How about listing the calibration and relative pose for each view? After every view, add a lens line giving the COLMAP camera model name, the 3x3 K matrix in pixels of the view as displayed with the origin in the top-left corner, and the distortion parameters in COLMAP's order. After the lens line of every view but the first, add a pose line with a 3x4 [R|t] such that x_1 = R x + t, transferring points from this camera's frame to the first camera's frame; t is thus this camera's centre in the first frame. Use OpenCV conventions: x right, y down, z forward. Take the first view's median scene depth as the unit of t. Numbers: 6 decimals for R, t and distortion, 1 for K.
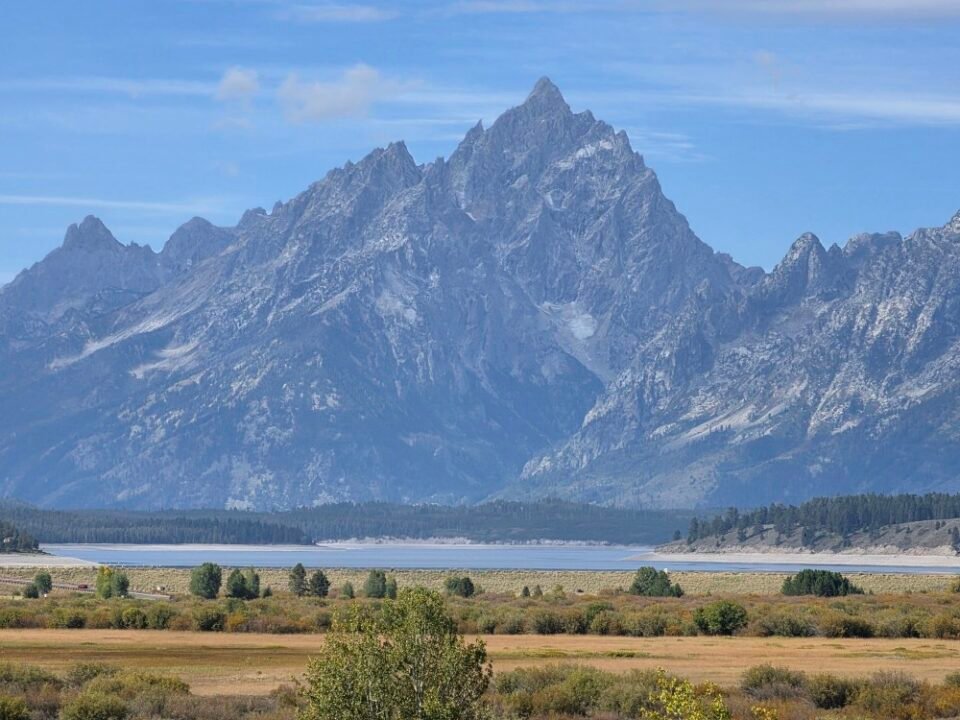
lens RADIAL K [[5051.1, 0, 480.0], [0, 5051.1, 360.0], [0, 0, 1]] dist [0.079899, -0.601465]
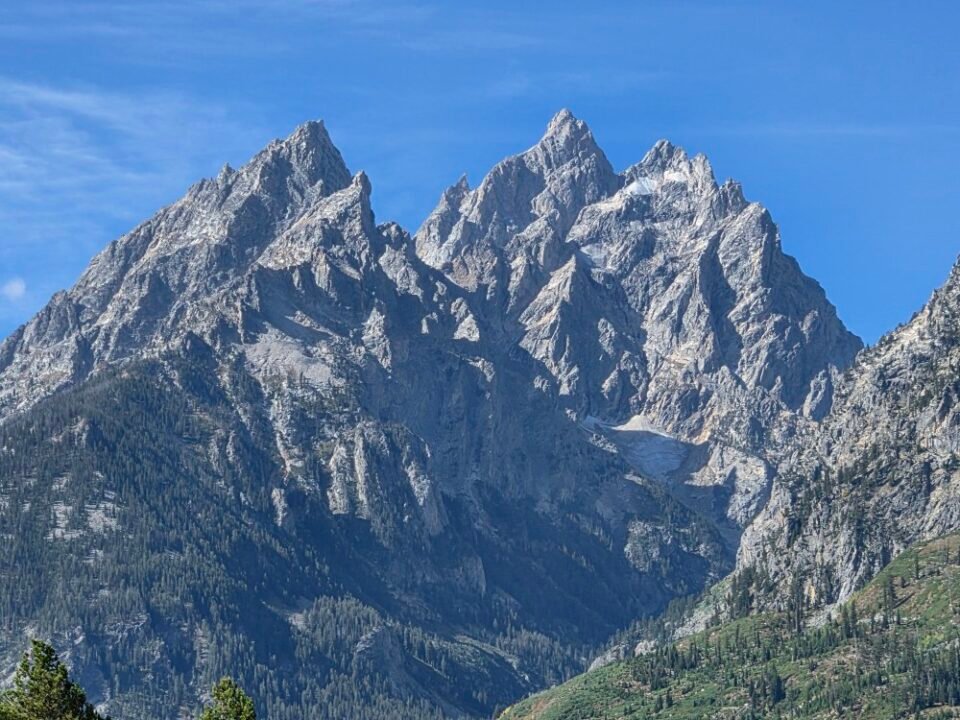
lens RADIAL K [[3090.6, 0, 481.2], [0, 3090.6, 420.3], [0, 0, 1]] dist [-1.147416, 22.085158]
pose [[0.999660, -0.025931, 0.002733, 0.000334], [0.026074, 0.994848, -0.097965, 0.022795], [-0.000178, 0.098003, 0.995186, 0.697172]]
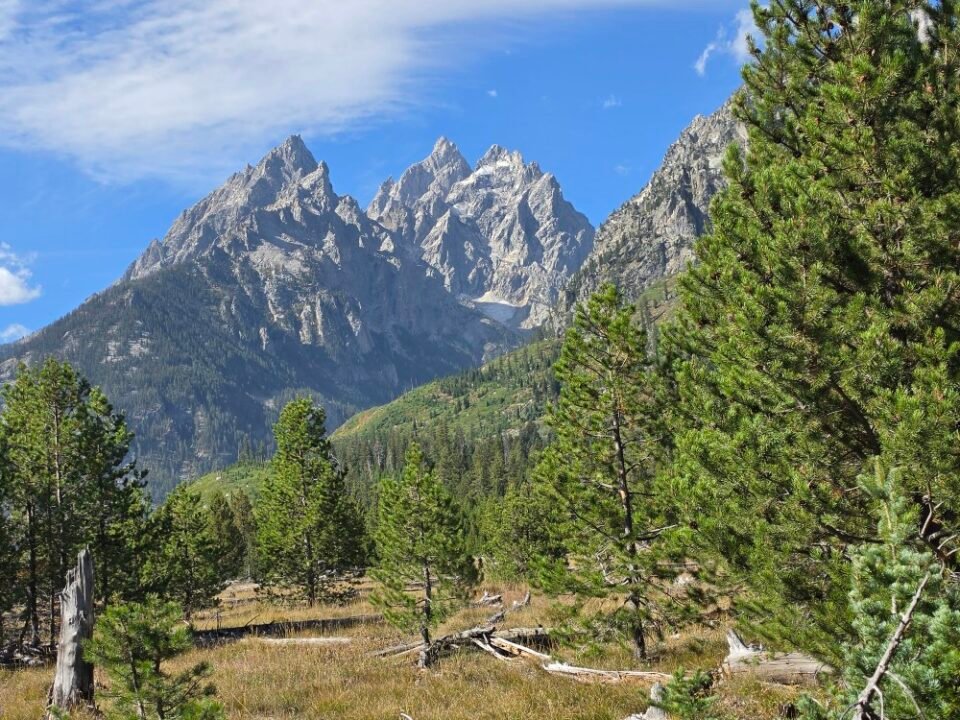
lens RADIAL K [[1425.3, 0, 480.0], [0, 1425.3, 360.0], [0, 0, 1]] dist [0.221449, -0.048509]
pose [[0.995030, -0.094294, 0.031987, 0.006661], [0.096548, 0.992239, -0.078357, 0.025520], [-0.024351, 0.081056, 0.996412, 0.753313]]
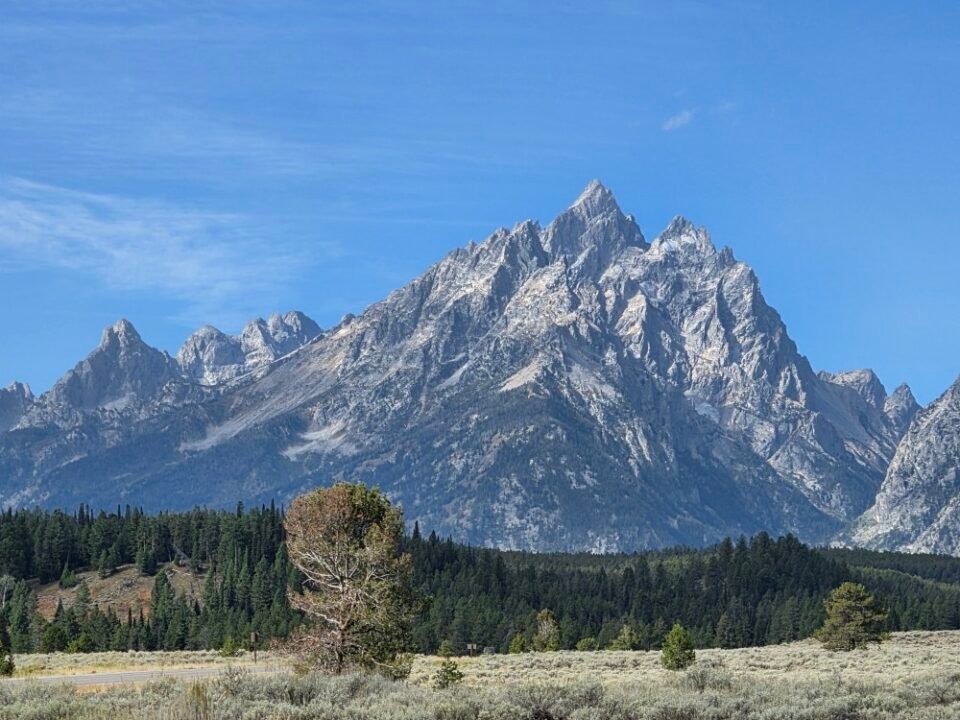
lens RADIAL K [[3090.6, 0, 481.2], [0, 3090.6, 420.3], [0, 0, 1]] dist [-1.147416, 22.085158]
pose [[0.987828, 0.005940, 0.155436, -0.120003], [-0.001297, 0.999550, -0.029953, 0.012853], [-0.155544, 0.029387, 0.987392, 0.438033]]
